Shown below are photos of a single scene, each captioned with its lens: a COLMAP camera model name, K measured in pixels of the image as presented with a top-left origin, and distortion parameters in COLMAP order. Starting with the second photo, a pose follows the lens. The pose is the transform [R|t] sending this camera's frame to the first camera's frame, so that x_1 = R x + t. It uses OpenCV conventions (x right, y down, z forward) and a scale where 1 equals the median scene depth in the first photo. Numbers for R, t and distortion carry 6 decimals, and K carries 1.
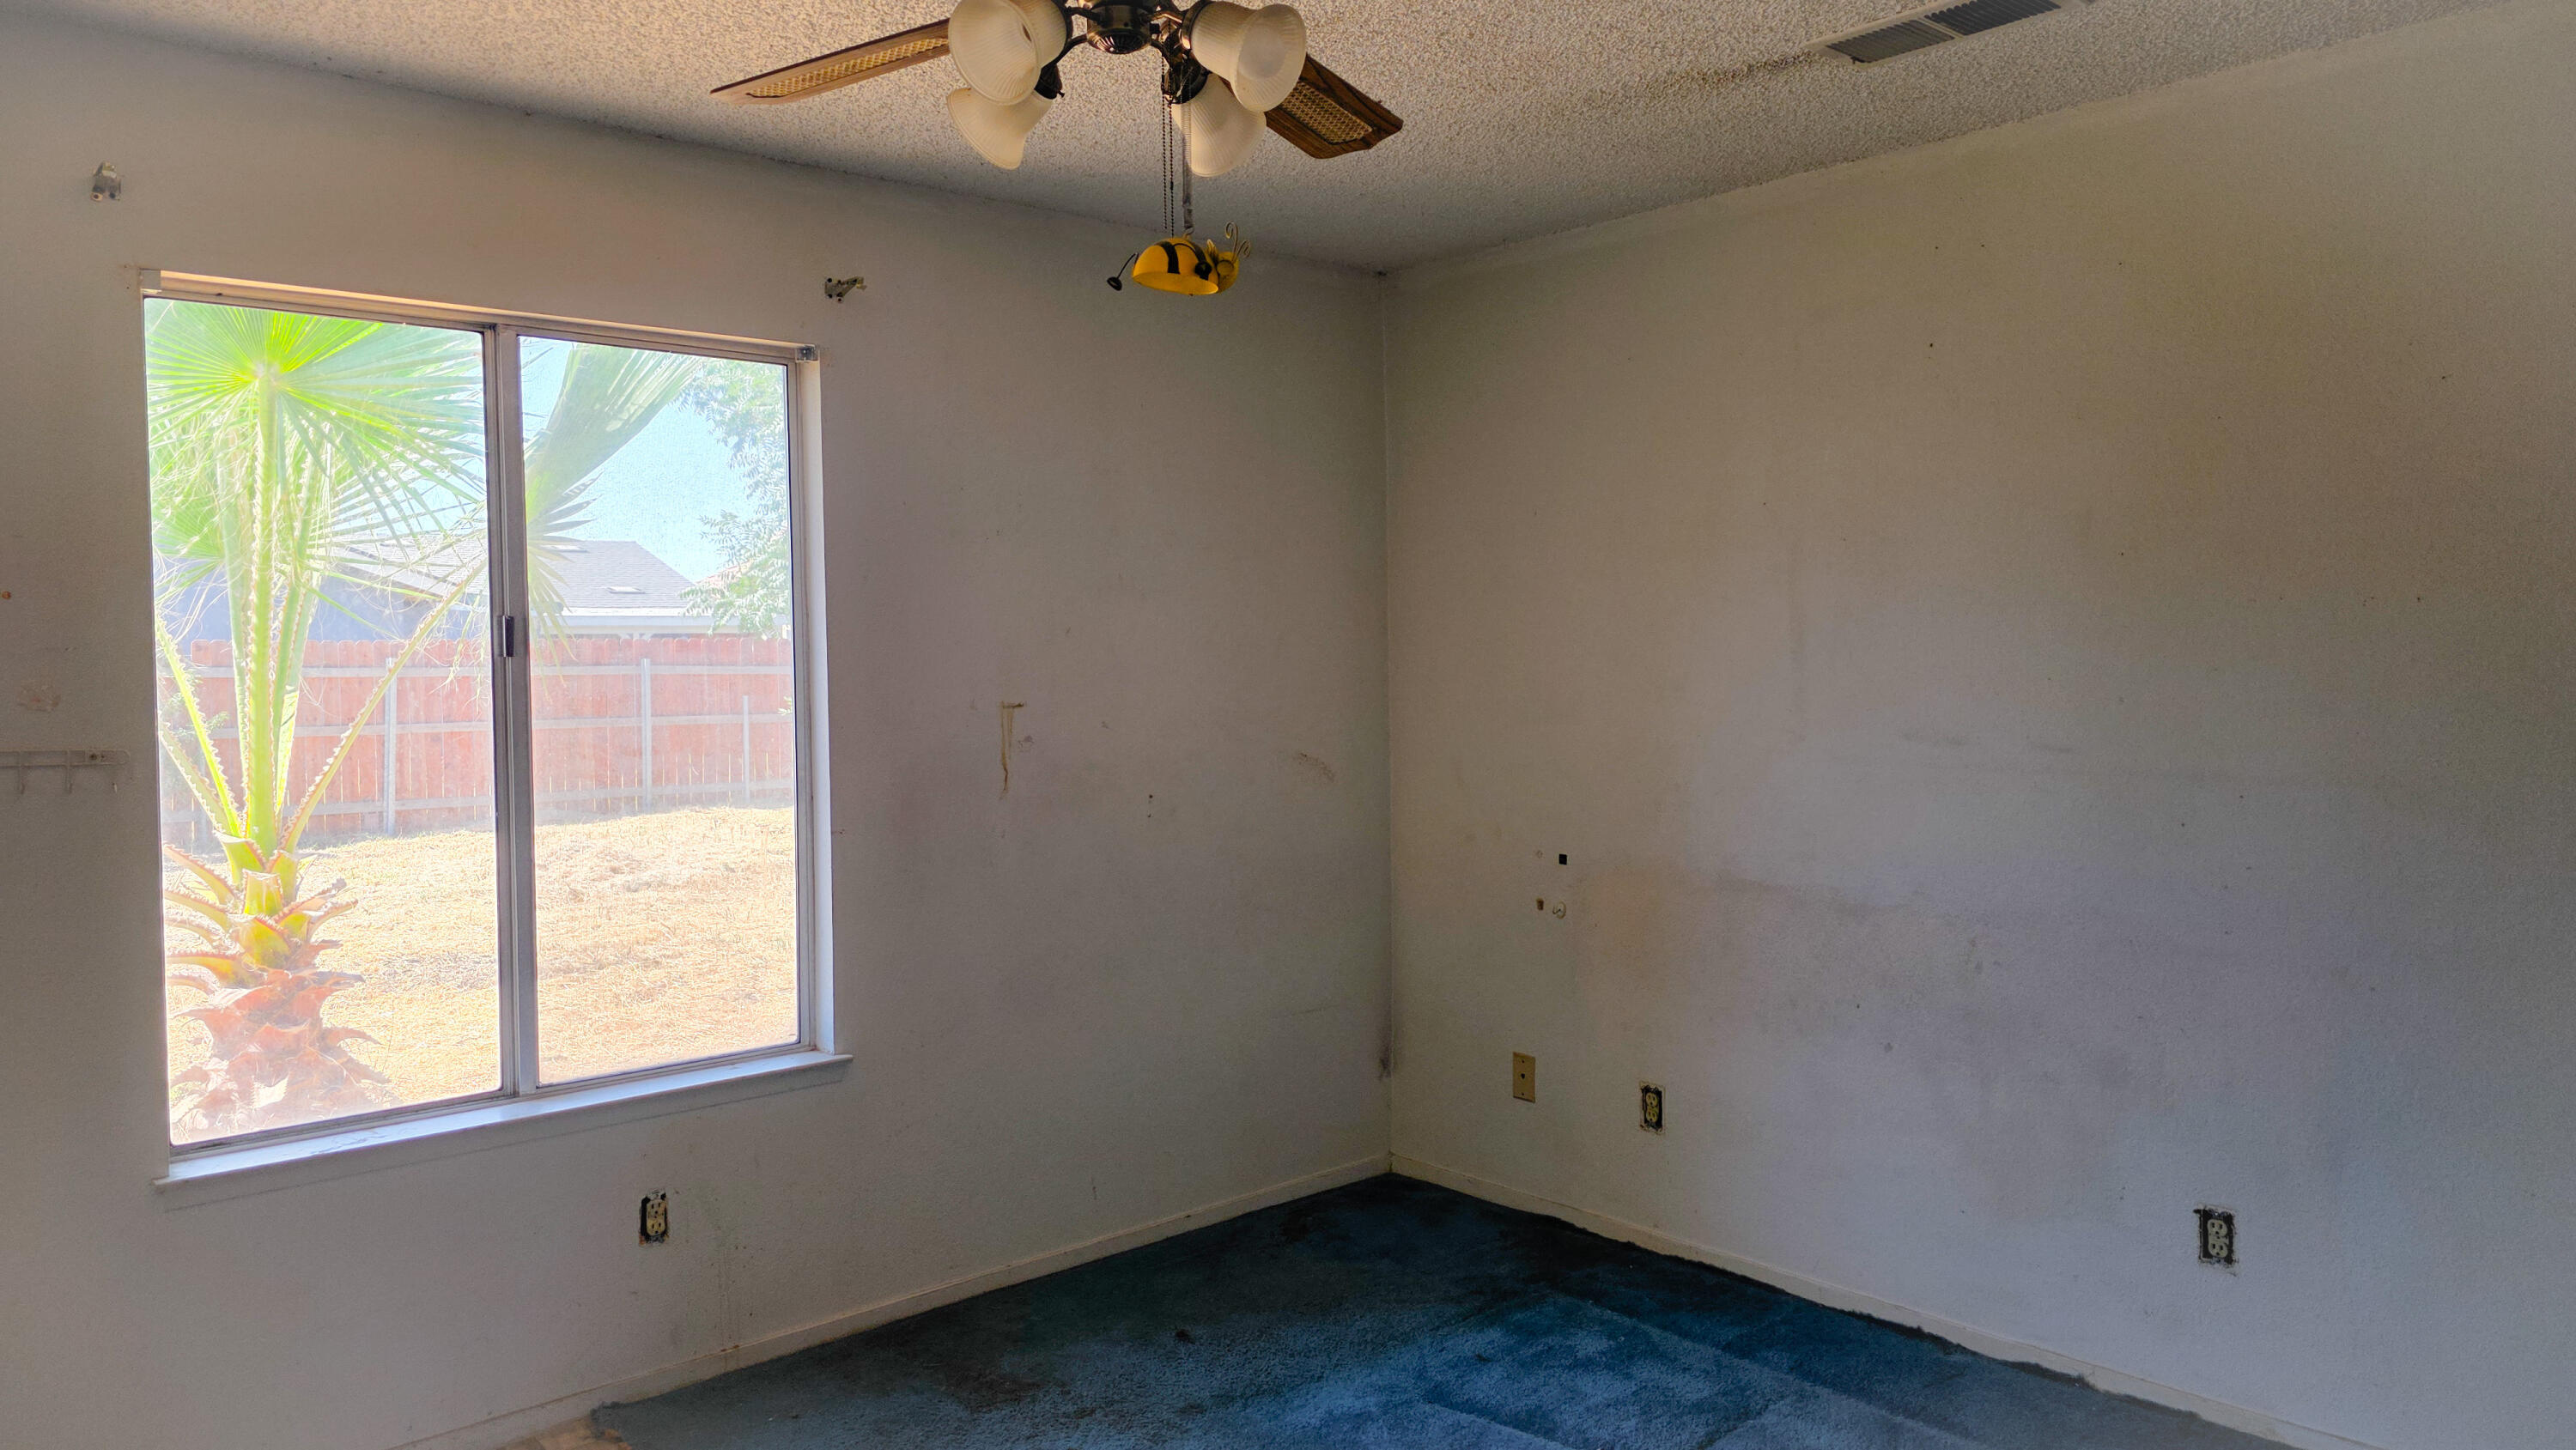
lens RADIAL K [[1737.1, 0, 1288.0], [0, 1737.1, 725.0], [0, 0, 1]] dist [0.000181, -0.000576]
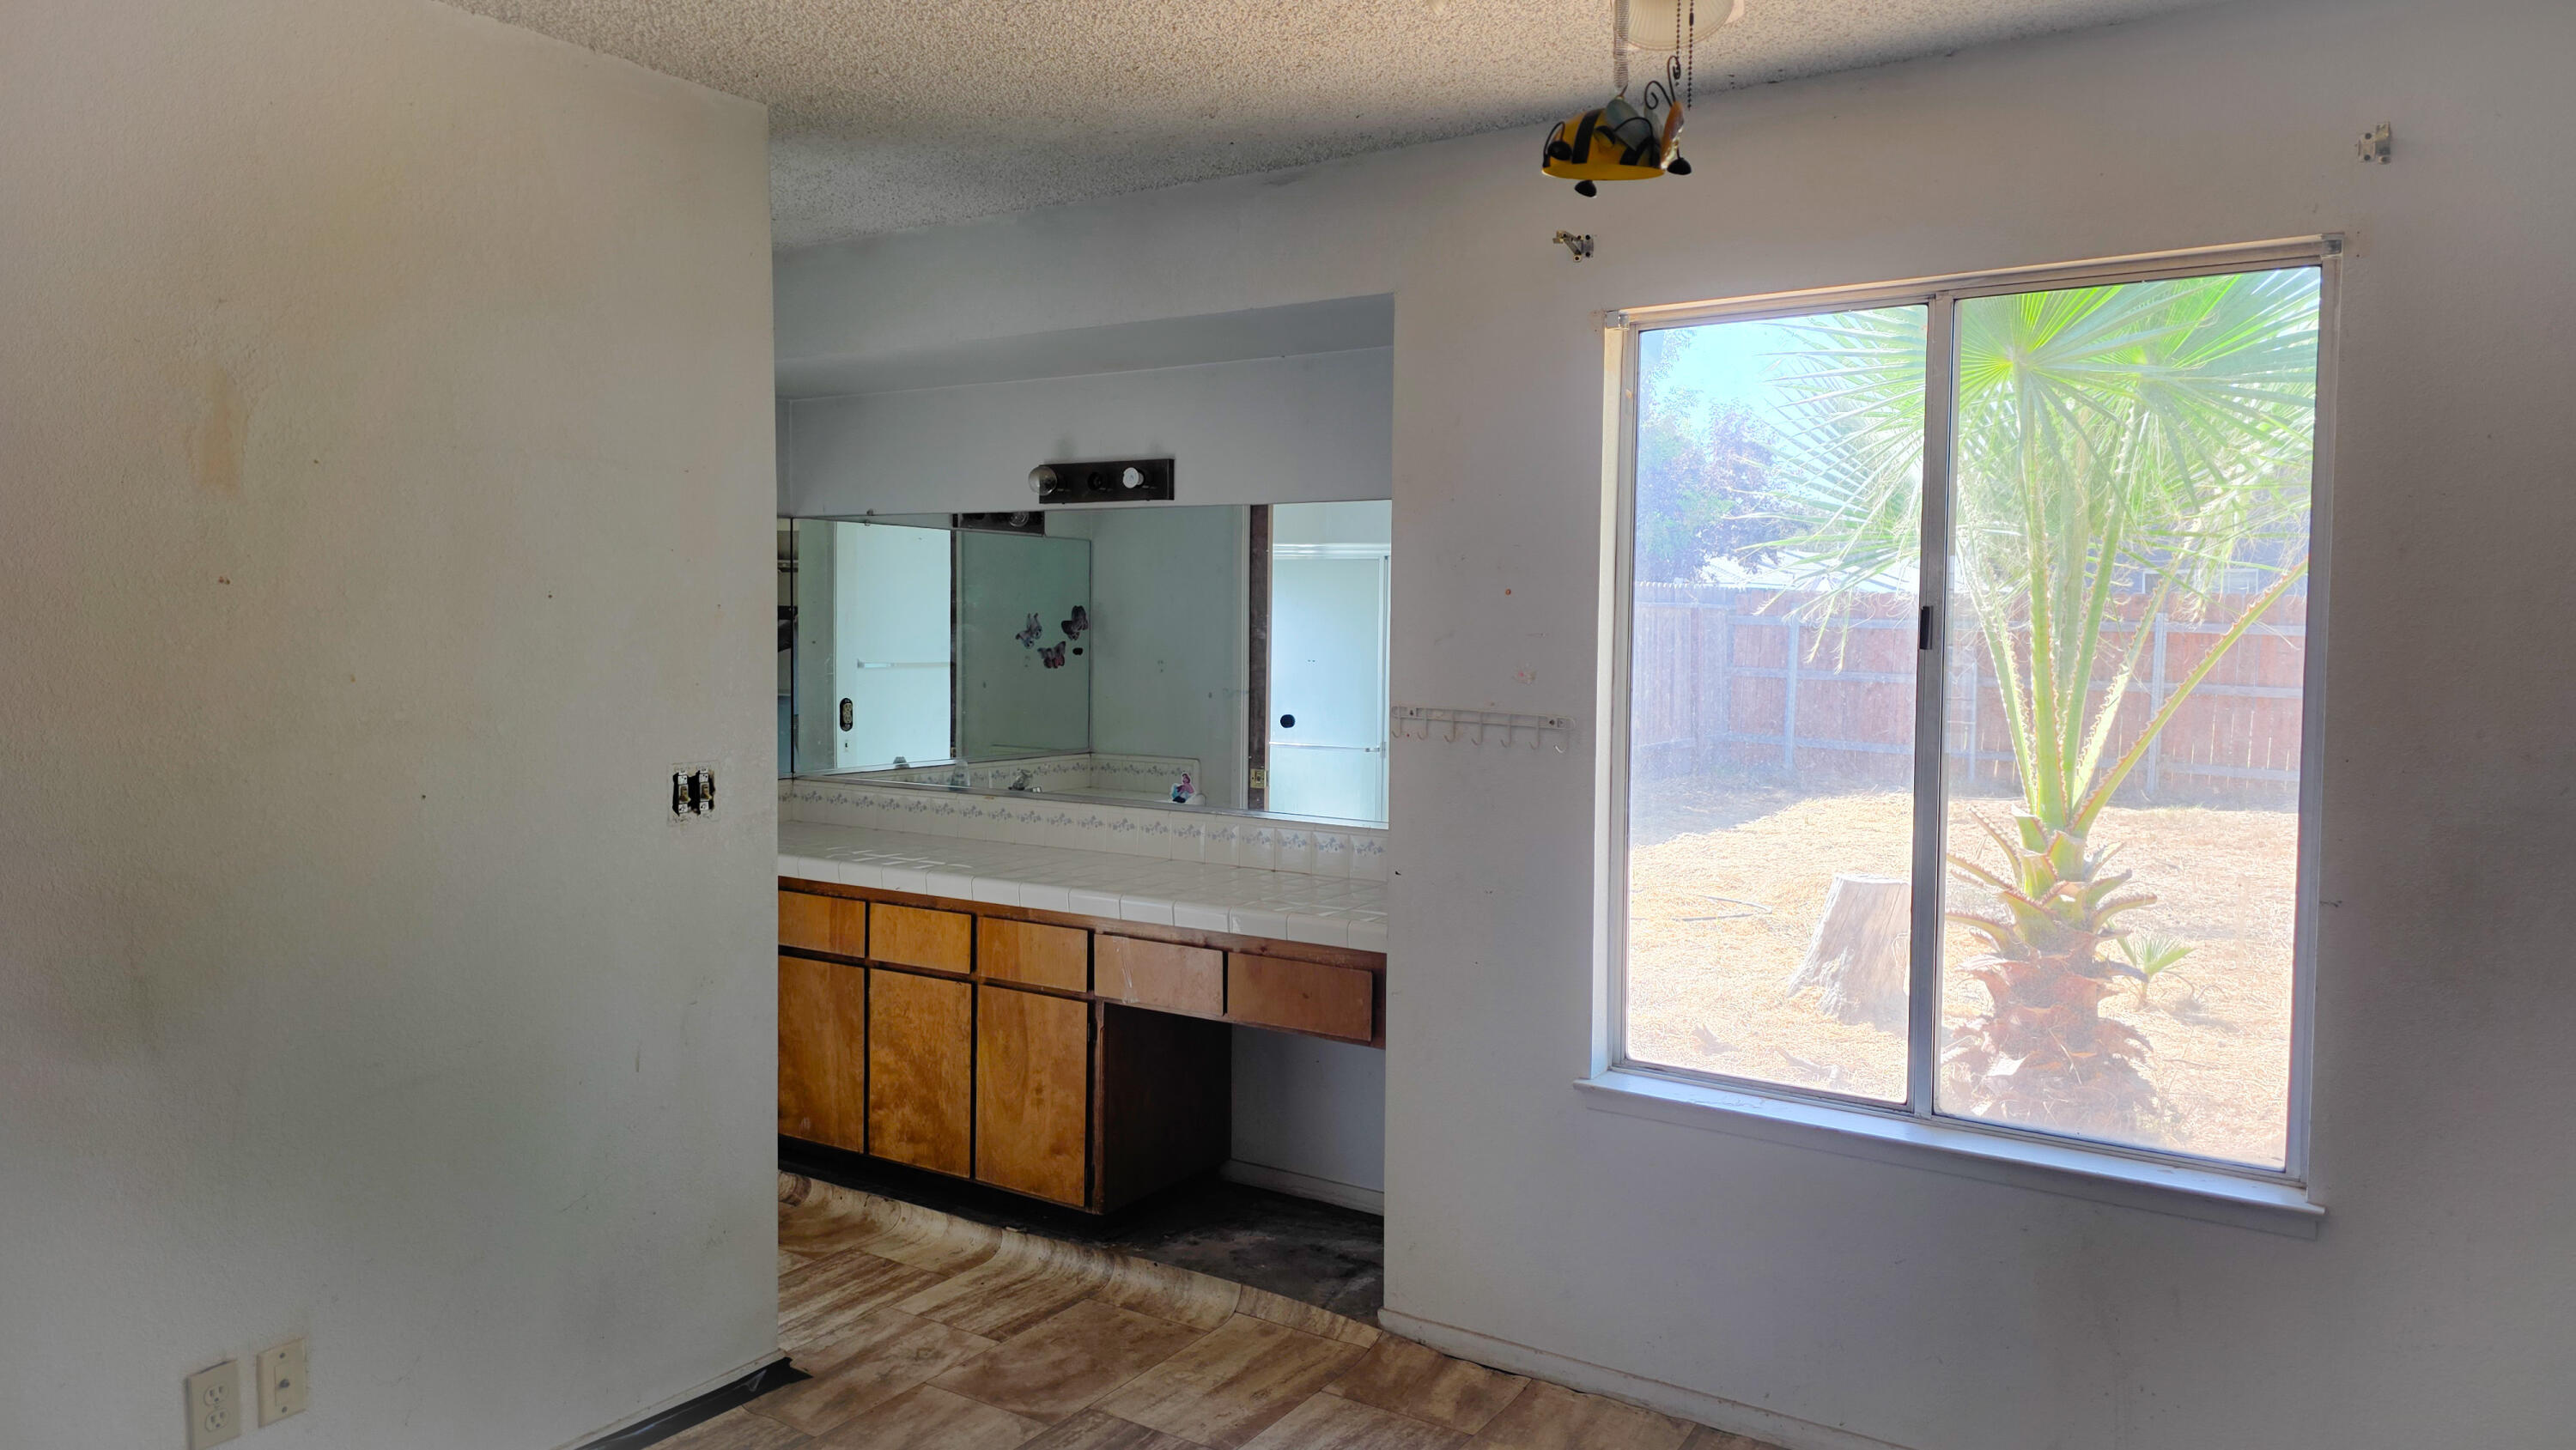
lens RADIAL K [[1737.1, 0, 1288.0], [0, 1737.1, 725.0], [0, 0, 1]] dist [0.000181, -0.000576]
pose [[0.224494, 0.077129, -0.971418, 0.219579], [-0.052264, 0.996381, 0.067033, -0.024800], [0.973073, 0.035721, 0.227713, 0.259253]]
